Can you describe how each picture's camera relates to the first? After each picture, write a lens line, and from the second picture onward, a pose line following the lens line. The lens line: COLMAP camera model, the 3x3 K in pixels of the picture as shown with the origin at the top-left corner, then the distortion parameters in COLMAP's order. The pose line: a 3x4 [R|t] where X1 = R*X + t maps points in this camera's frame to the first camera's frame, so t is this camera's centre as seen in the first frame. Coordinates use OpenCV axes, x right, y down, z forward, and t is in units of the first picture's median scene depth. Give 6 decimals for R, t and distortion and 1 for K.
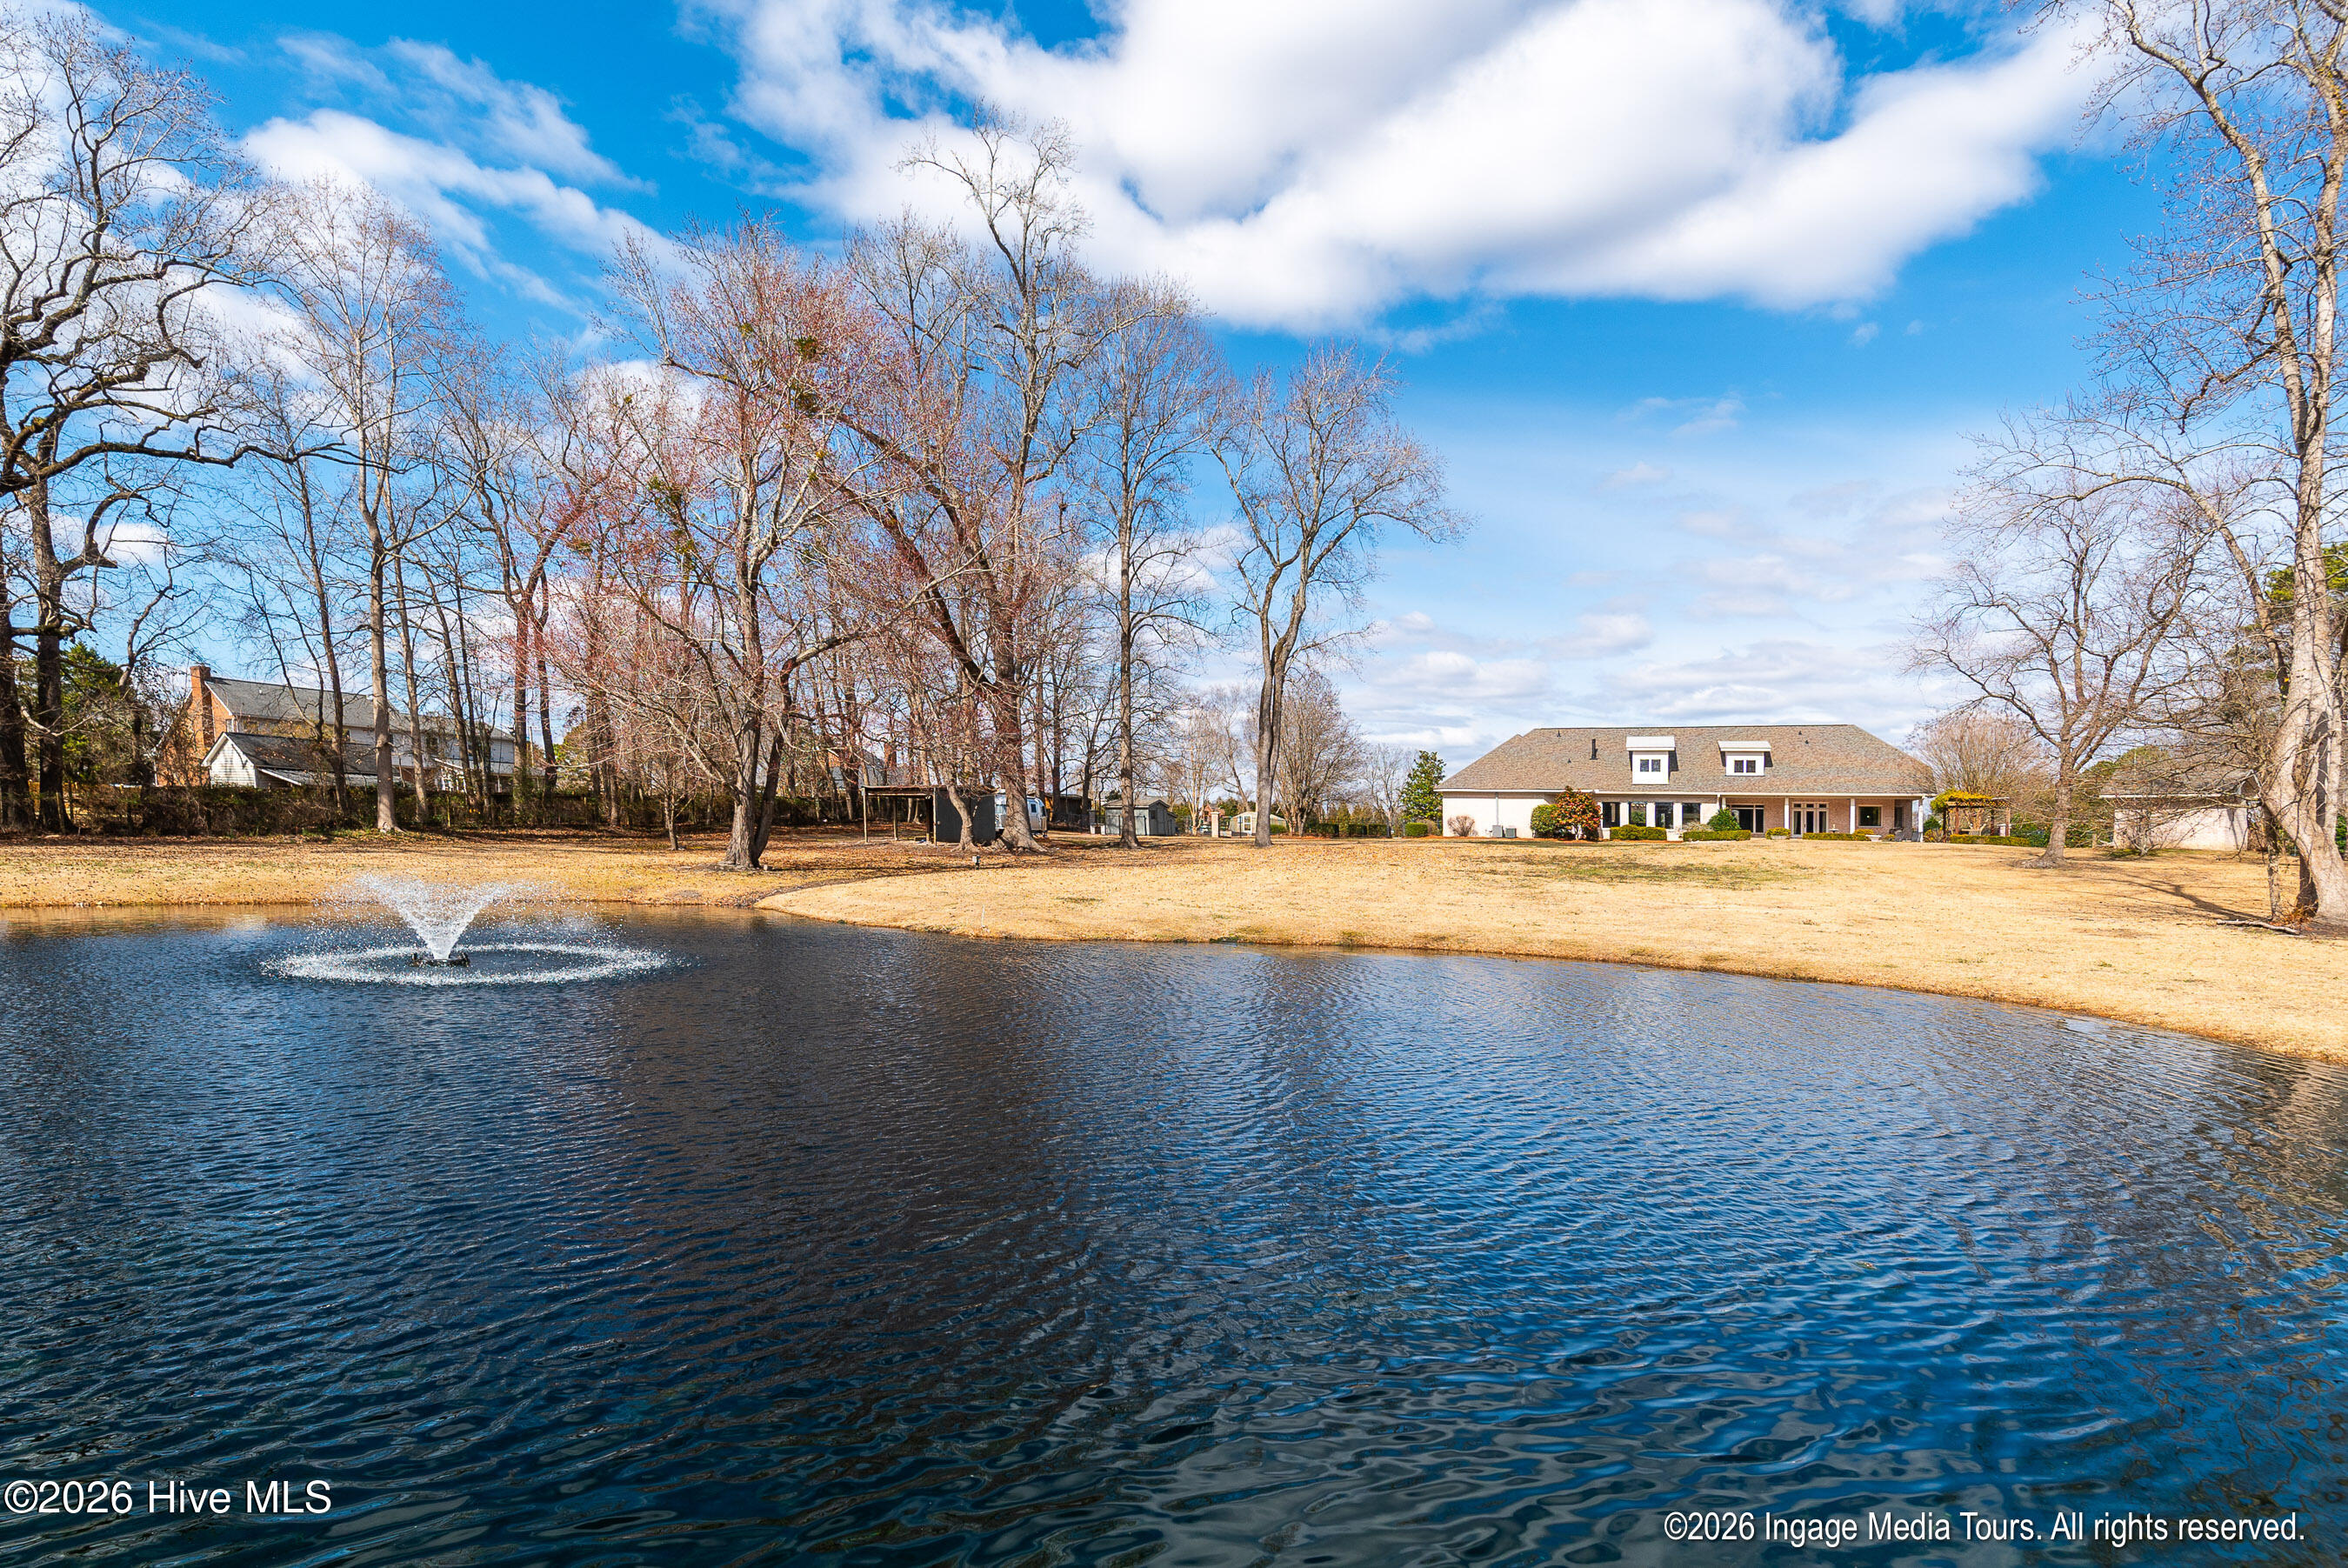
lens RADIAL K [[1235.4, 0, 1159.2], [0, 1235.4, 782.6], [0, 0, 1]] dist [0.038394, 0.000584]
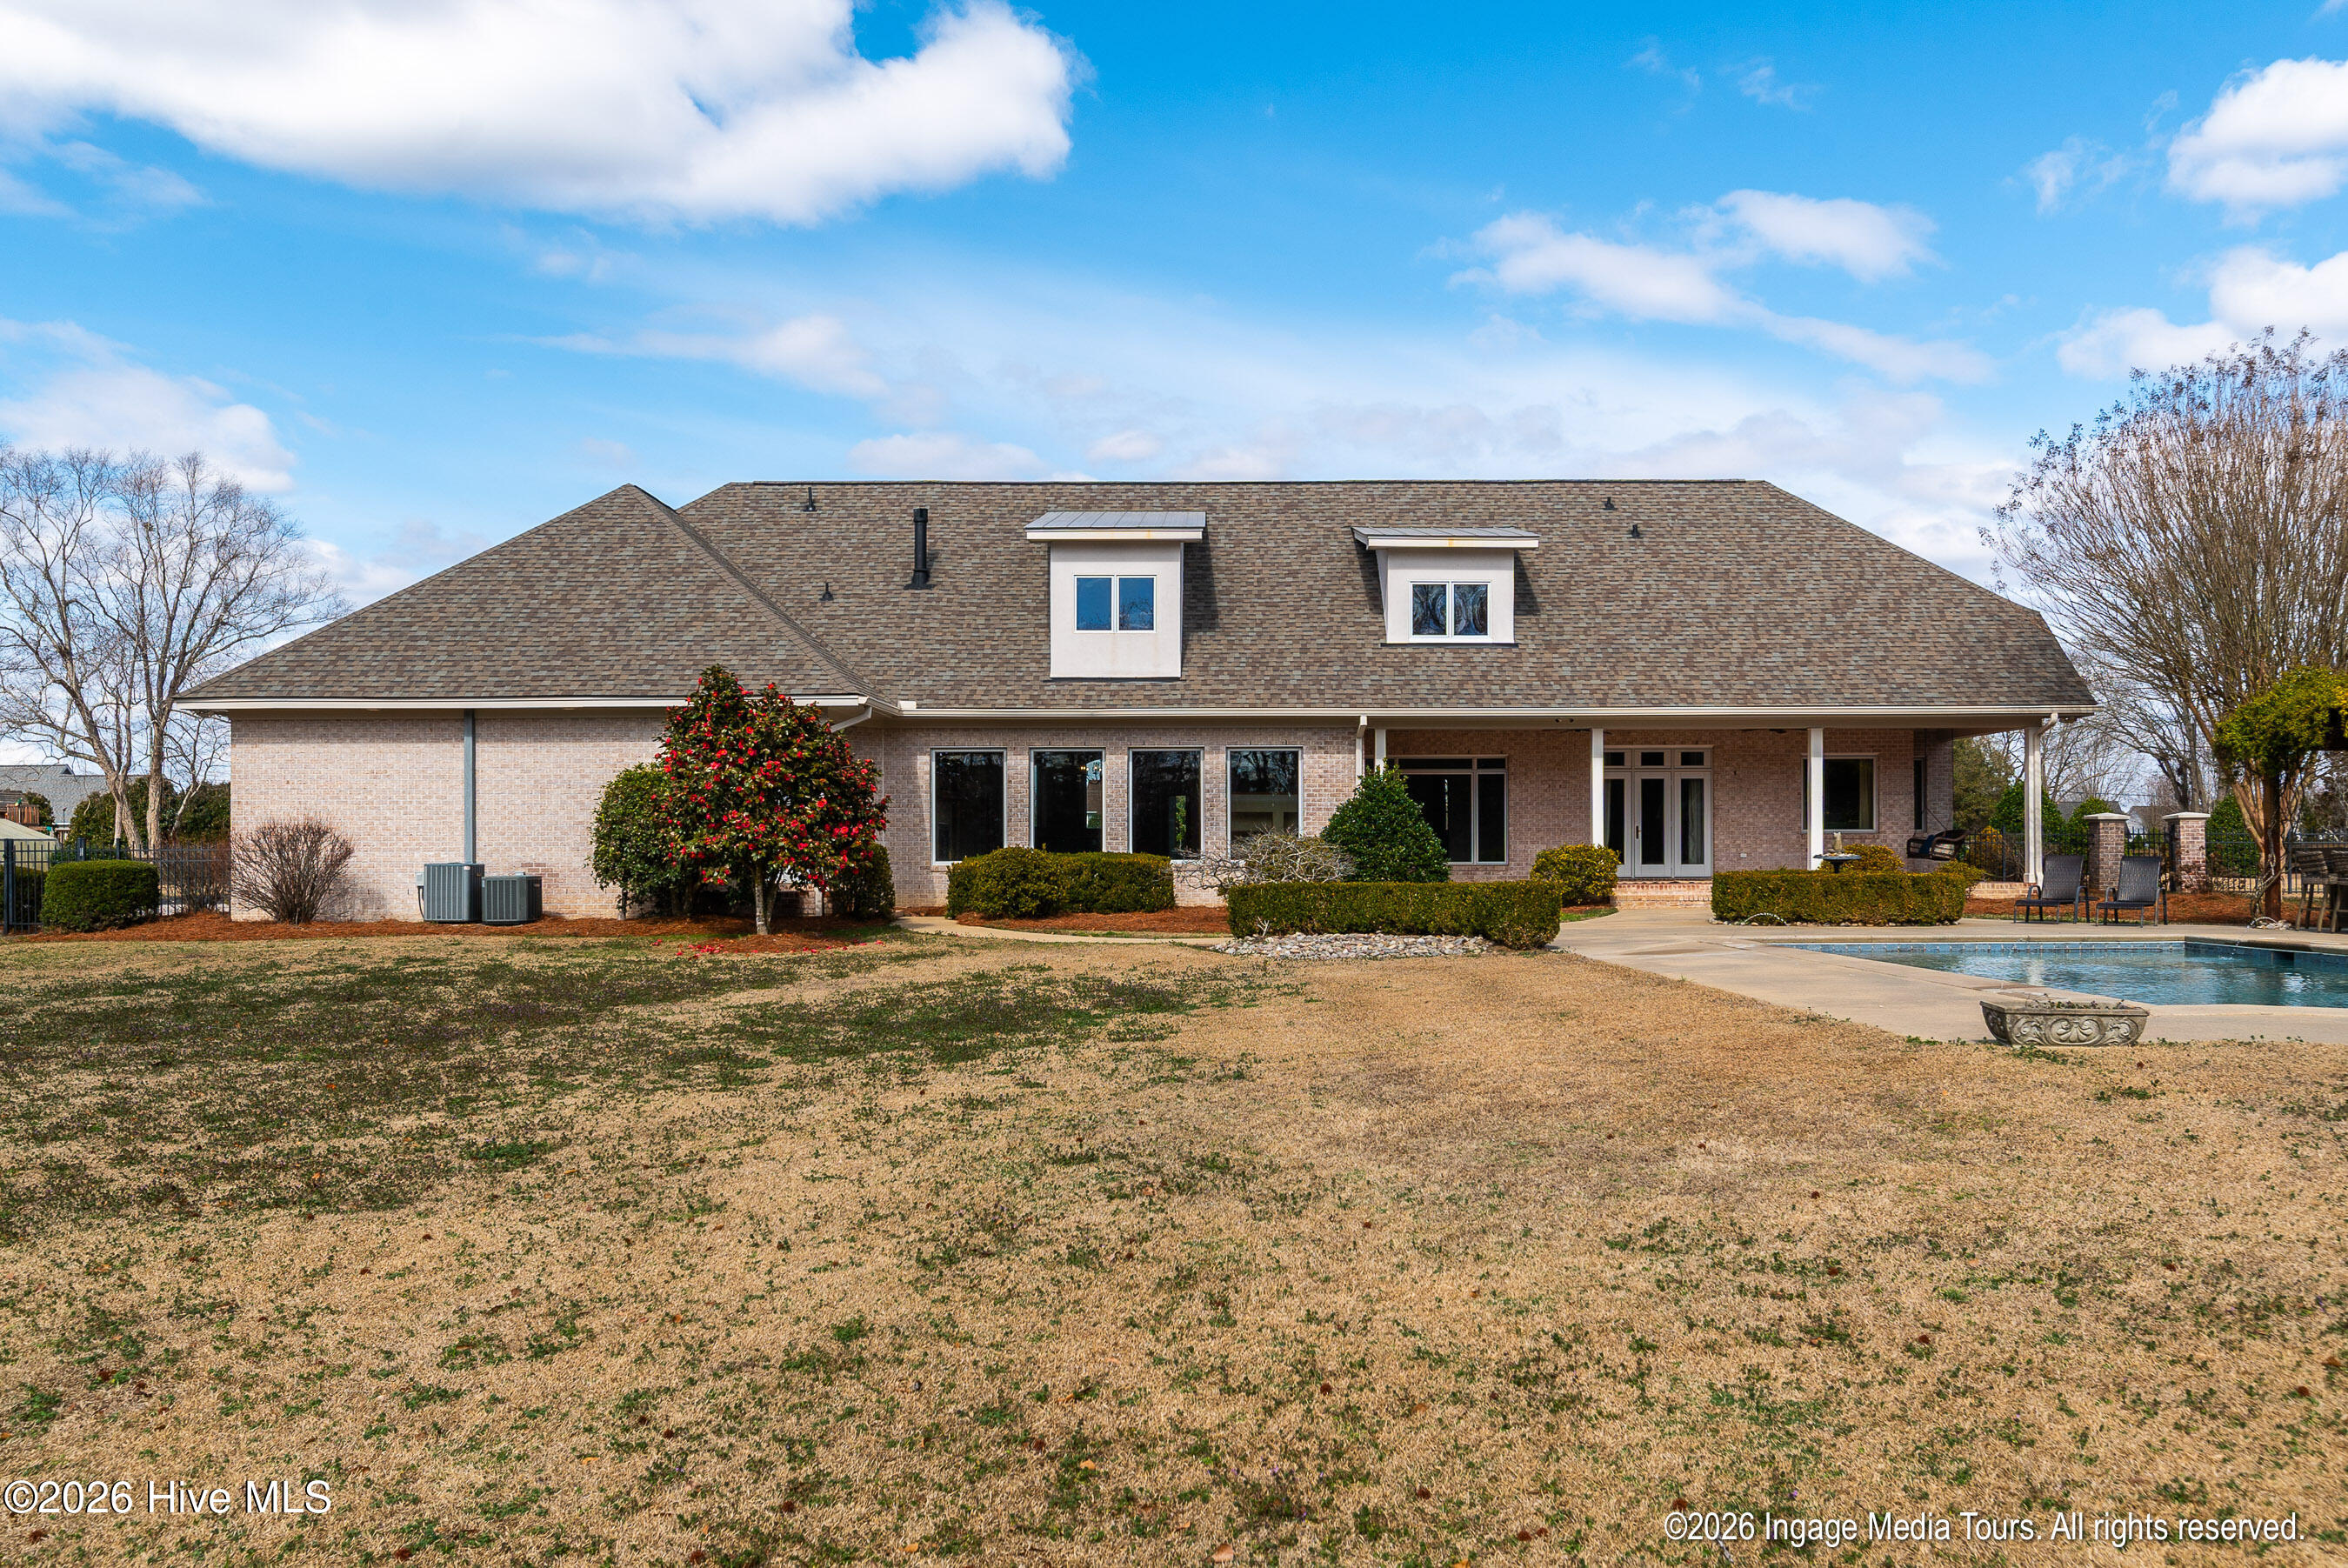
lens RADIAL K [[1872.6, 0, 1246.4], [0, 1872.6, 809.8], [0, 0, 1]] dist [0.004310, 0.006172]
pose [[0.925082, -0.018630, 0.379309, 0.280251], [0.007383, 0.999490, 0.031083, 0.016253], [-0.379695, -0.025954, 0.924748, 0.650729]]
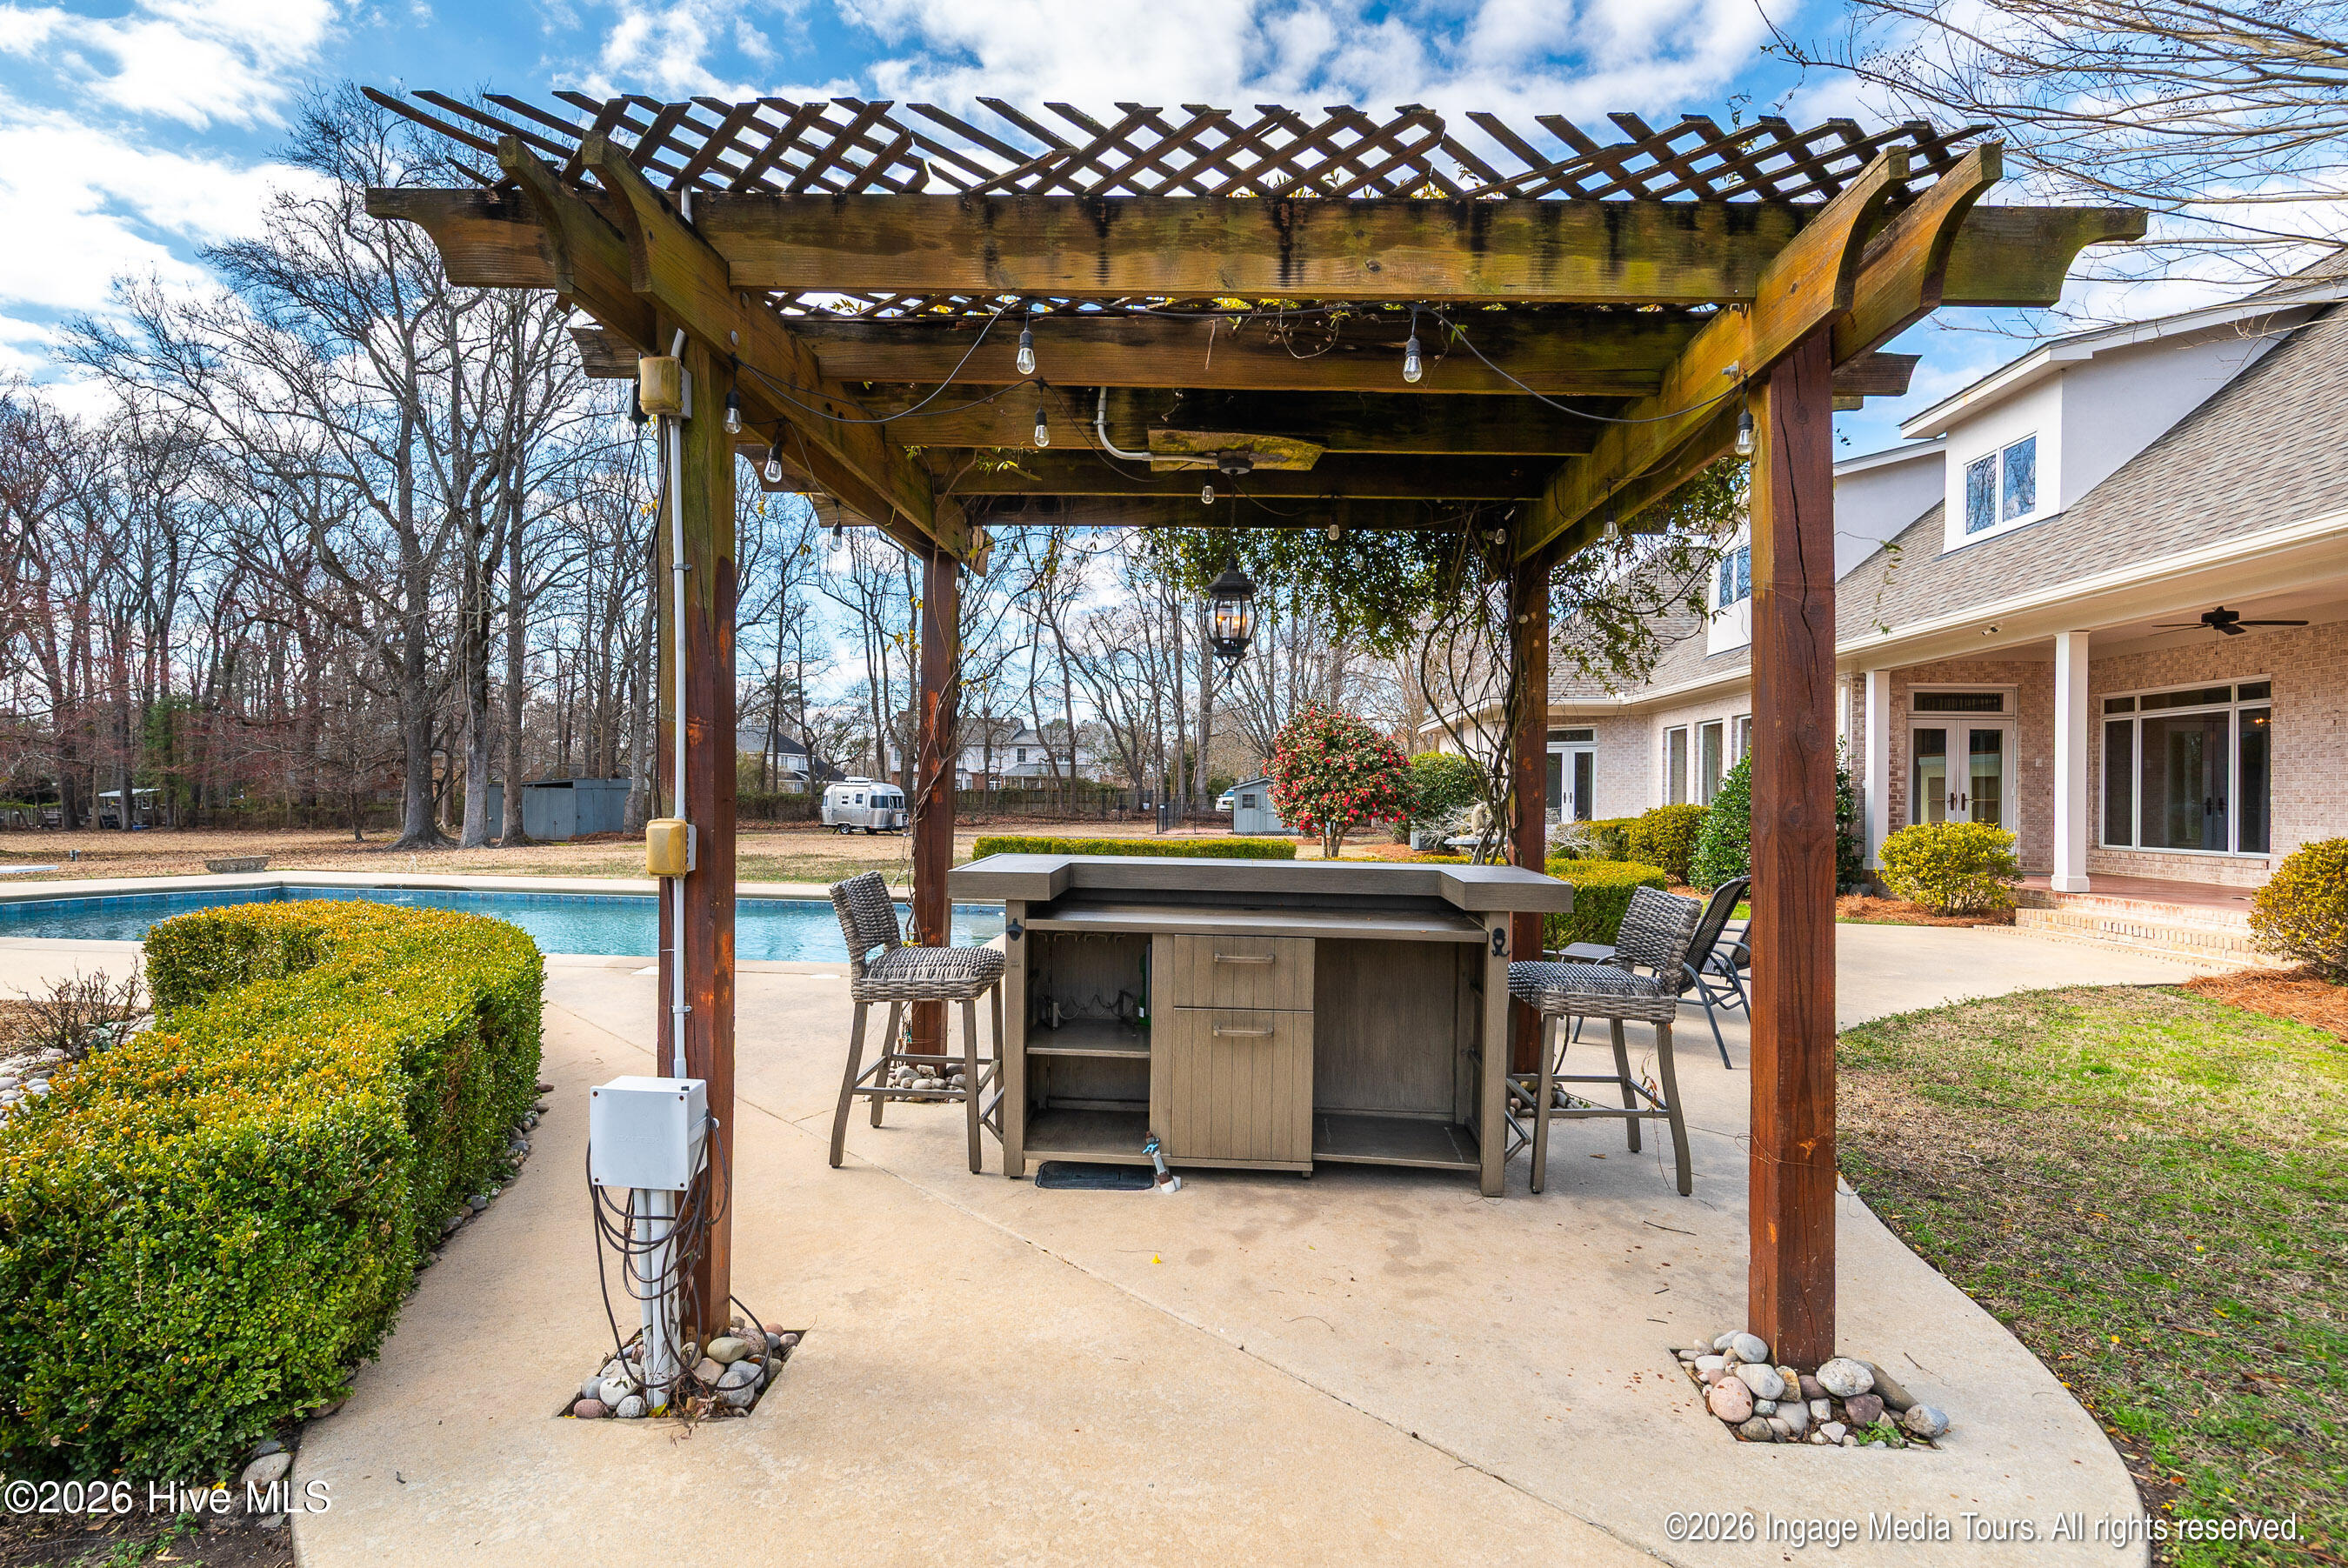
lens RADIAL K [[1235.4, 0, 1184.3], [0, 1235.4, 792.1], [0, 0, 1]] dist [0.038394, 0.000584]
pose [[0.316667, -0.023985, -0.948234, 0.605946], [0.040927, 0.999095, -0.011604, 0.029096], [0.947654, -0.035133, 0.317362, 0.823435]]
